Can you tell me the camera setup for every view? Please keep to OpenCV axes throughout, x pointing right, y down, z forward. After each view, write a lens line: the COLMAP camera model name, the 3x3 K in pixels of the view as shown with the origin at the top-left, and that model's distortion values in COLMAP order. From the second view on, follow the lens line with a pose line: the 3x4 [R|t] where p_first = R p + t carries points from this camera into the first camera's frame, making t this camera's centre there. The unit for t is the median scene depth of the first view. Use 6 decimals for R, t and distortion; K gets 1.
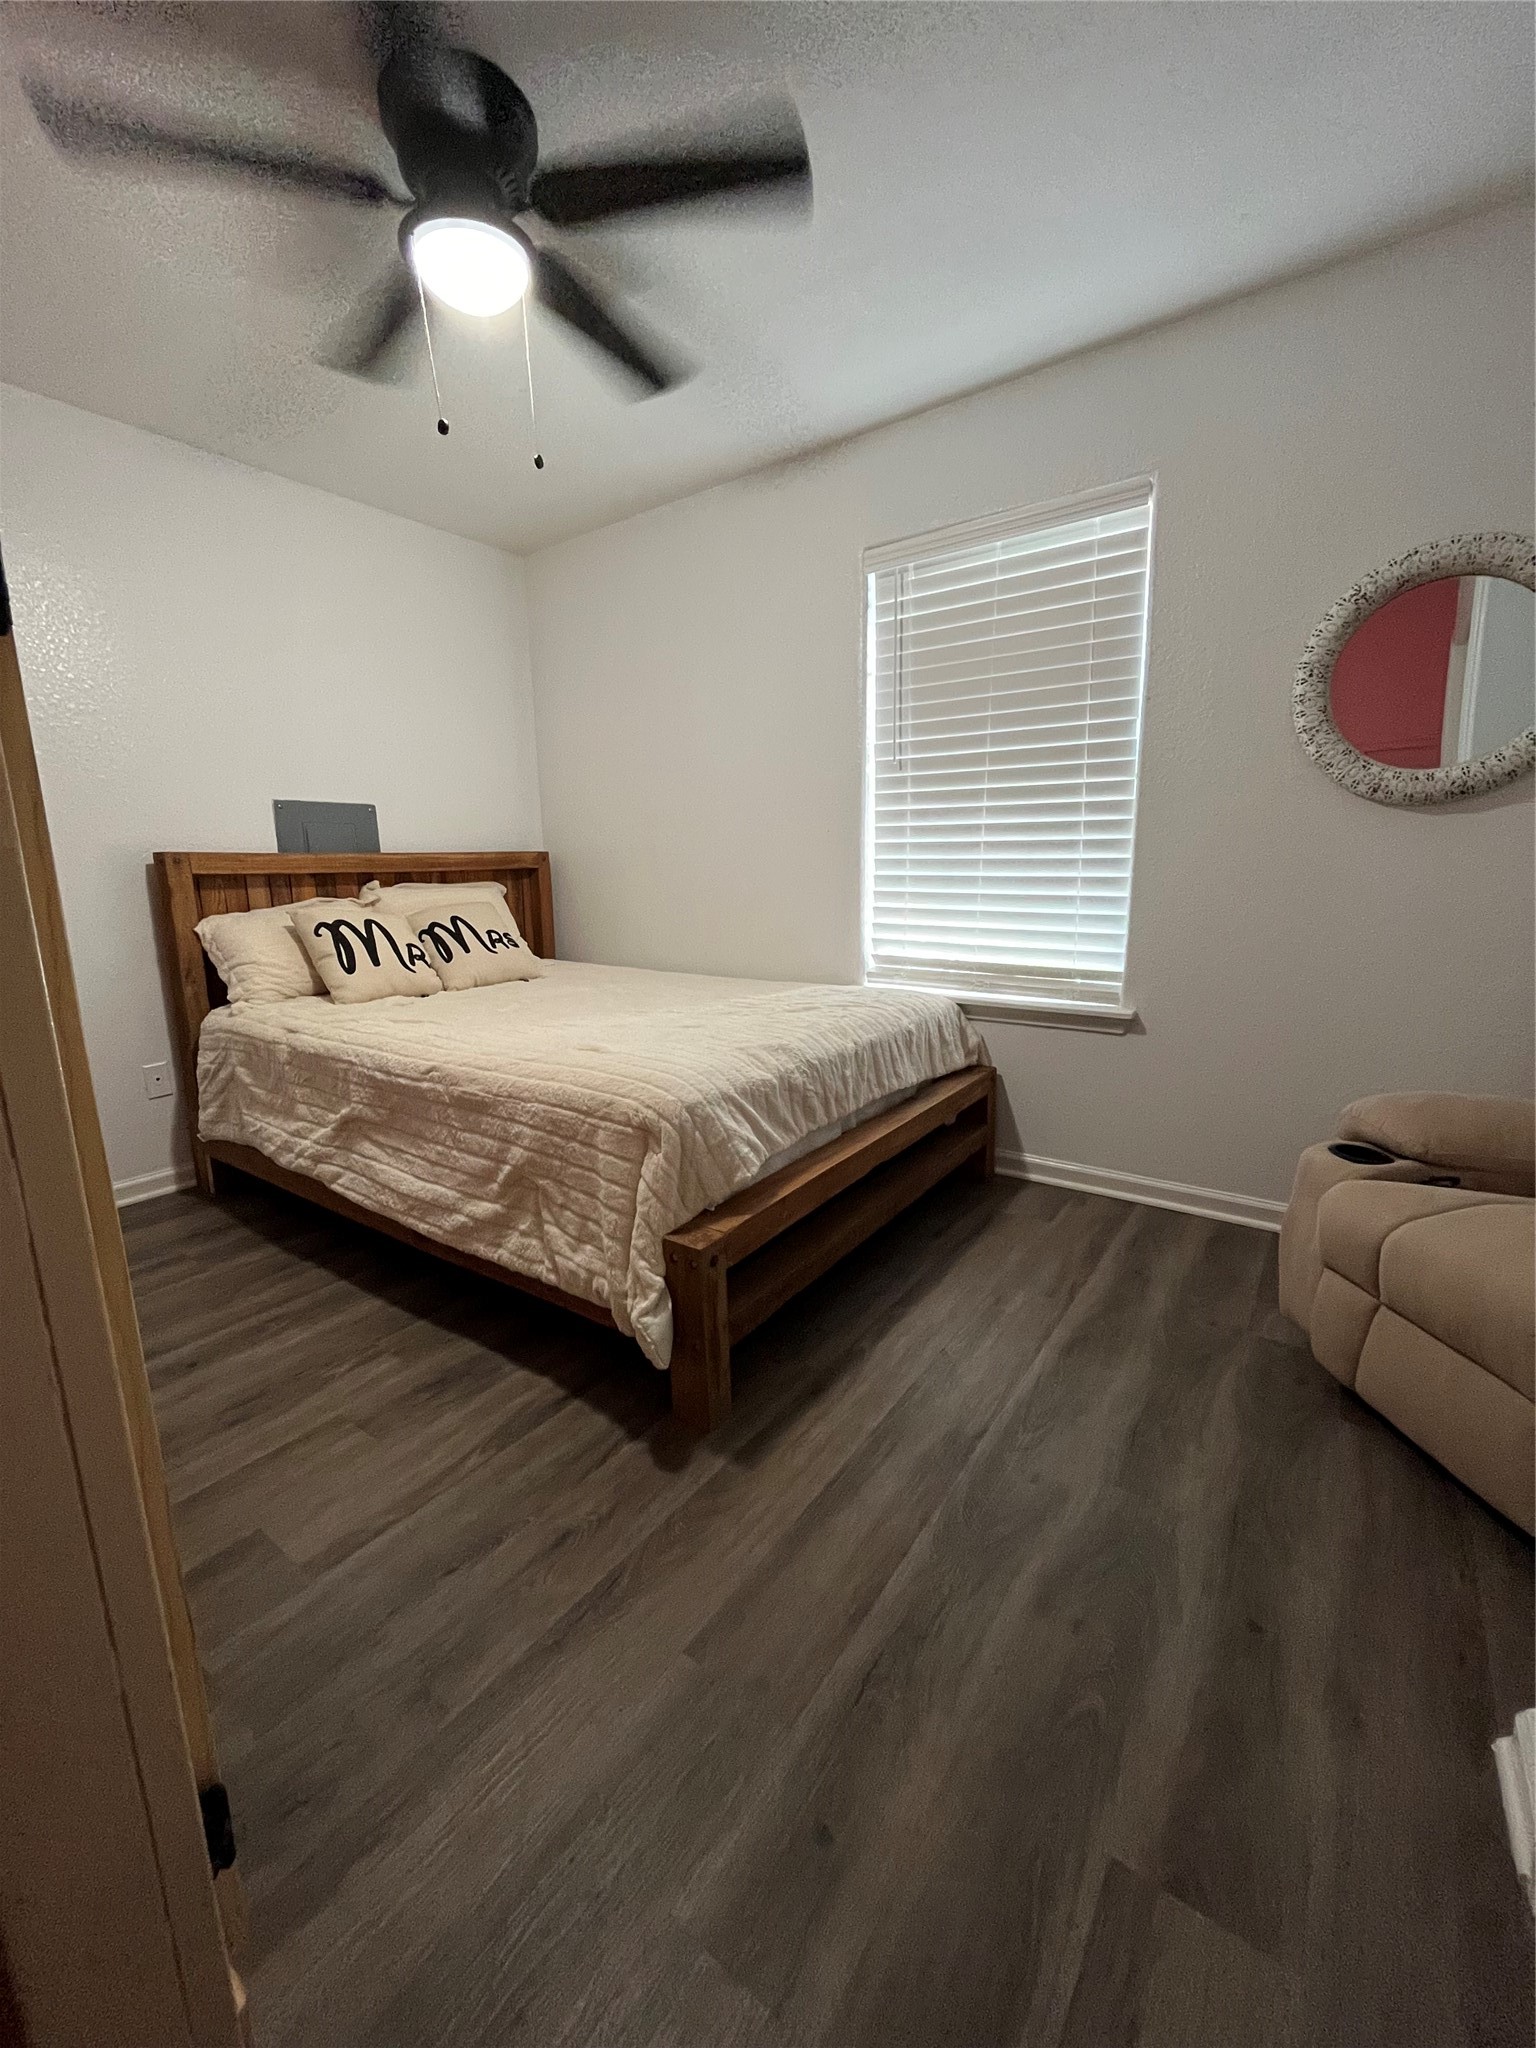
lens RADIAL K [[824.5, 0, 761.5], [0, 824.5, 1016.2], [0, 0, 1]] dist [-0.005735, 0.000068]
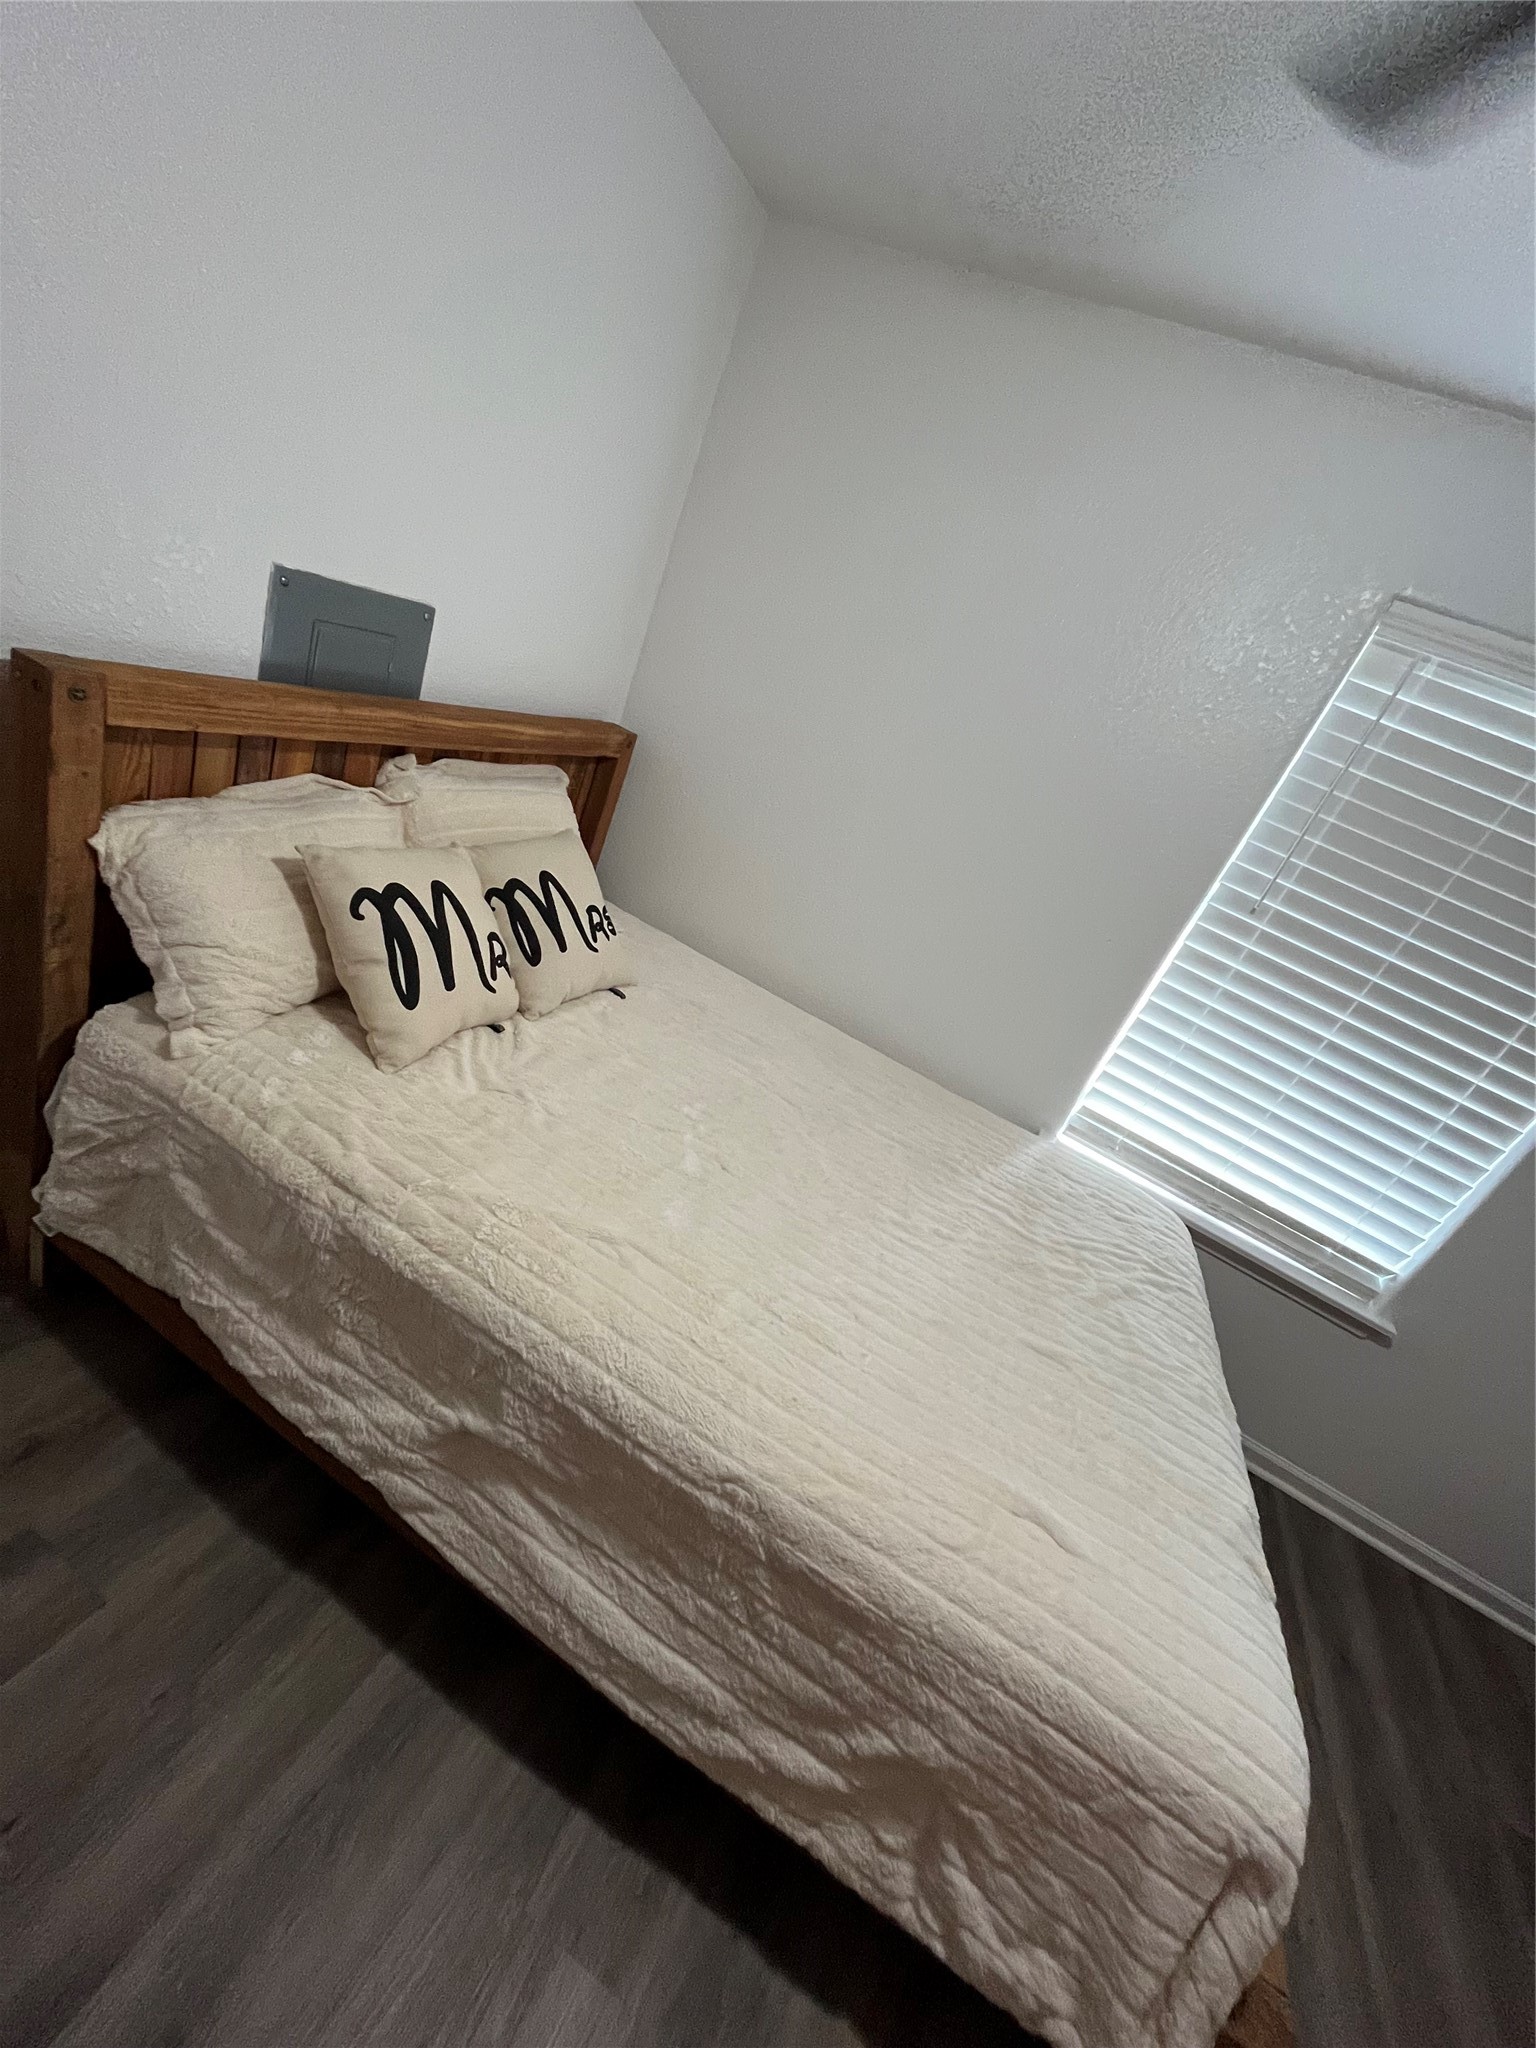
lens RADIAL K [[824.5, 0, 761.5], [0, 824.5, 1016.2], [0, 0, 1]] dist [-0.005735, 0.000068]
pose [[0.908907, 0.256609, 0.328694, -0.526414], [-0.336830, 0.916474, 0.215920, -0.274200], [-0.245832, -0.306965, 0.919423, 0.496498]]
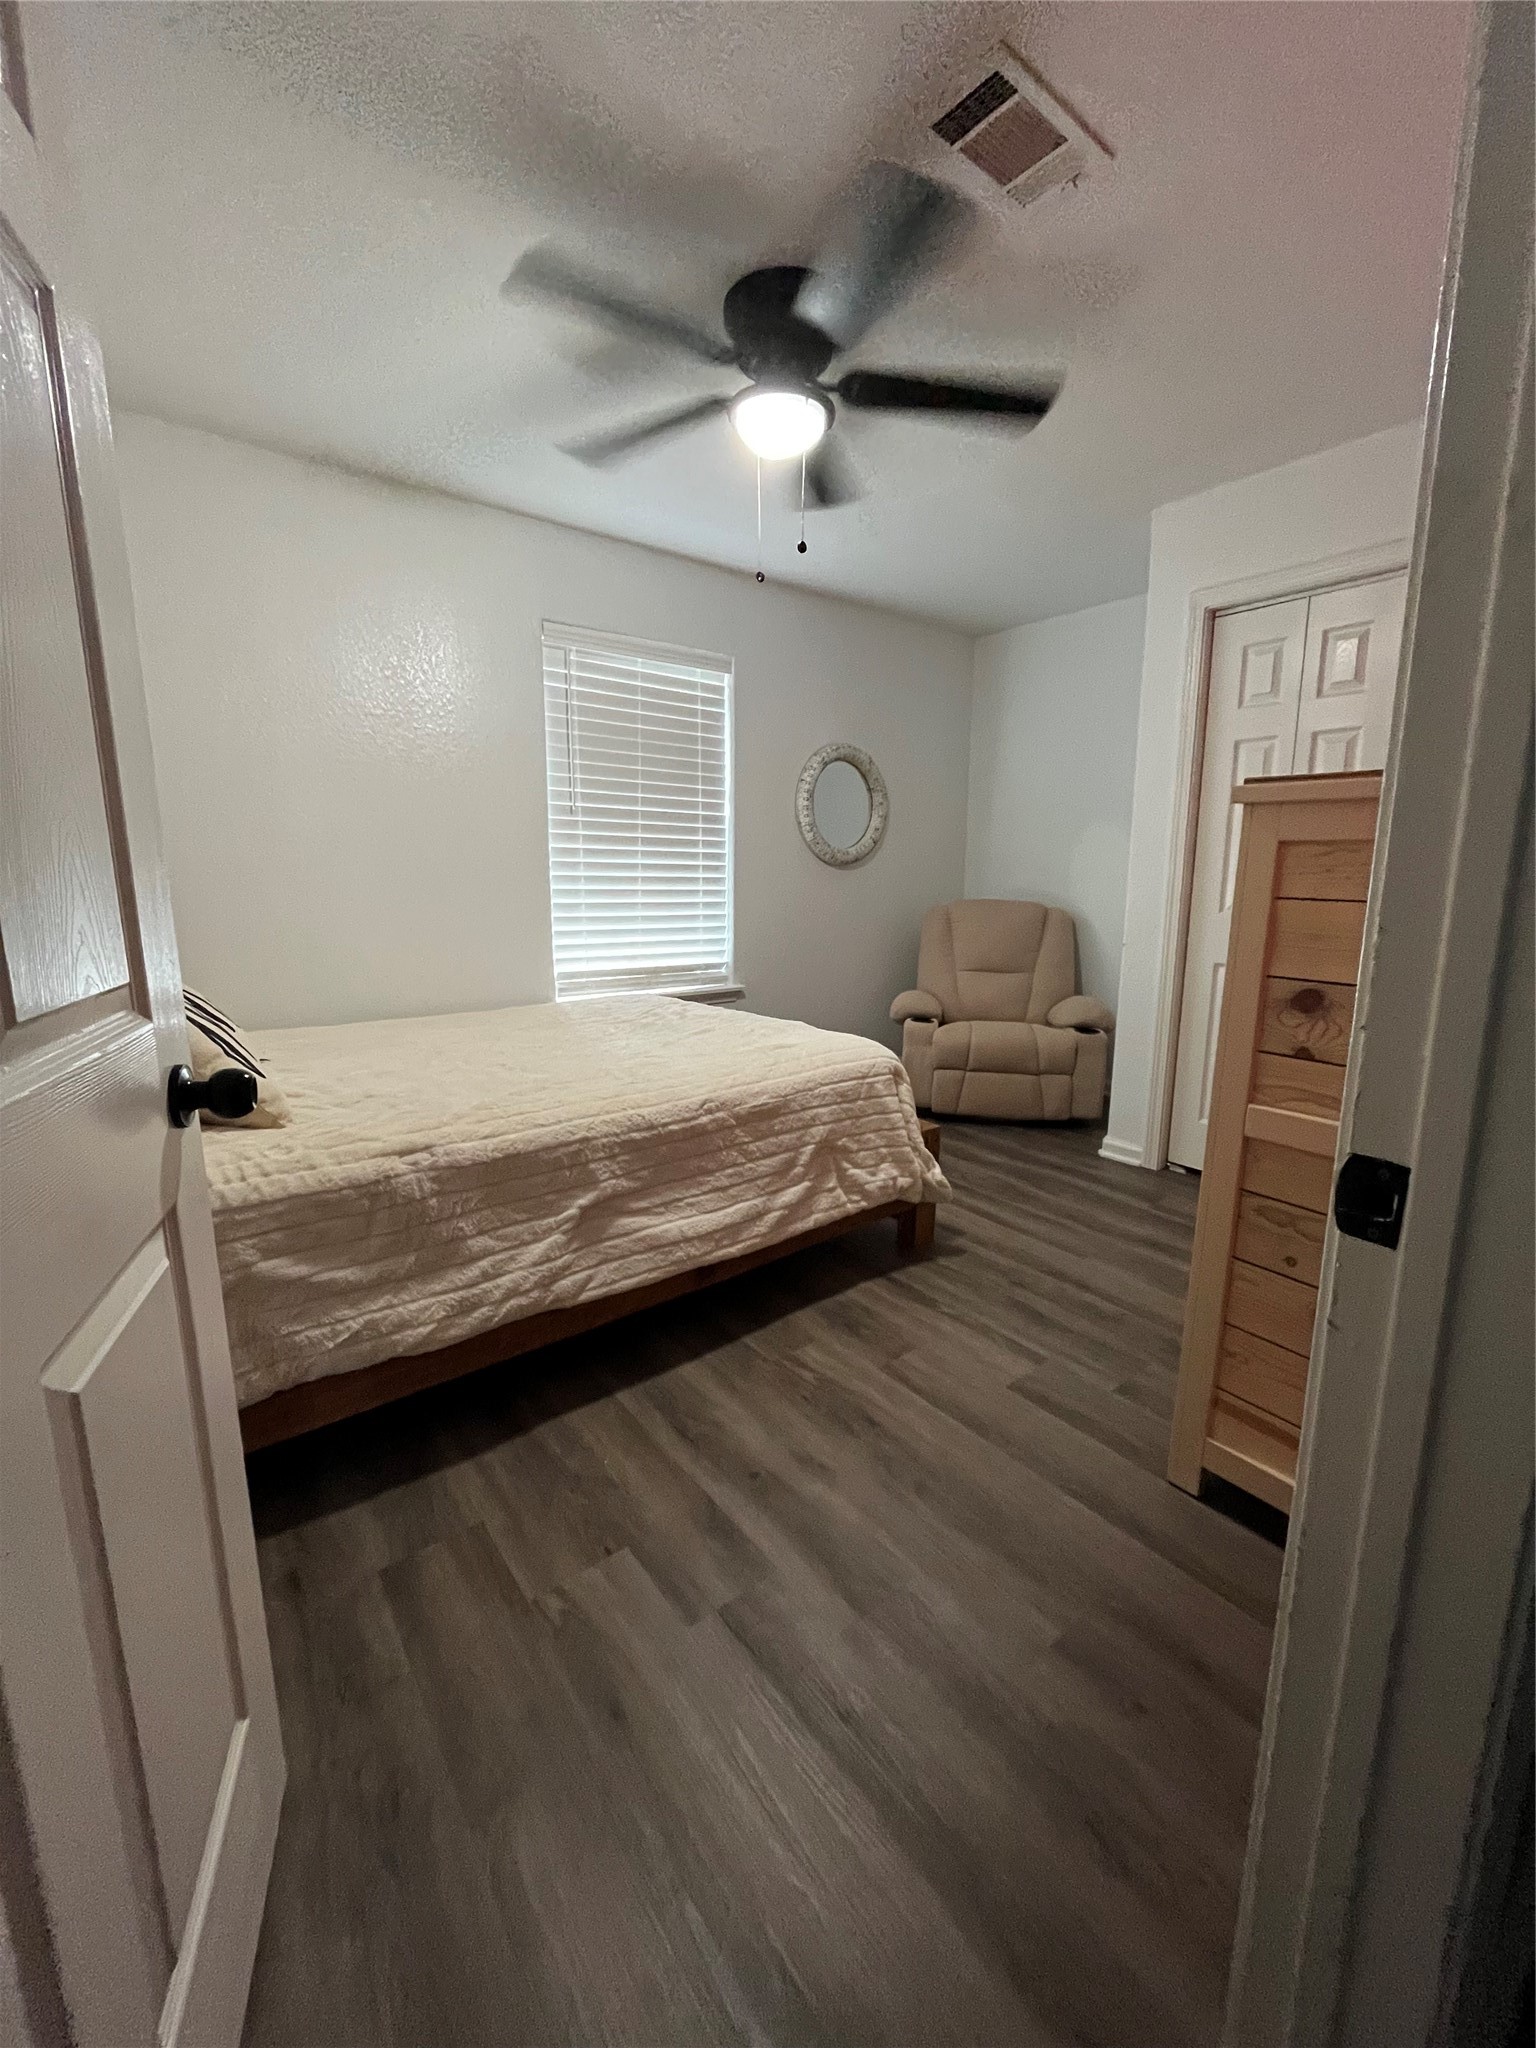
lens RADIAL K [[824.5, 0, 761.5], [0, 824.5, 1016.2], [0, 0, 1]] dist [-0.005735, 0.000068]
pose [[0.283635, -0.149515, 0.947205, -1.105203], [0.165354, 0.980600, 0.105272, -0.113170], [-0.944568, 0.126766, 0.302855, 0.505903]]
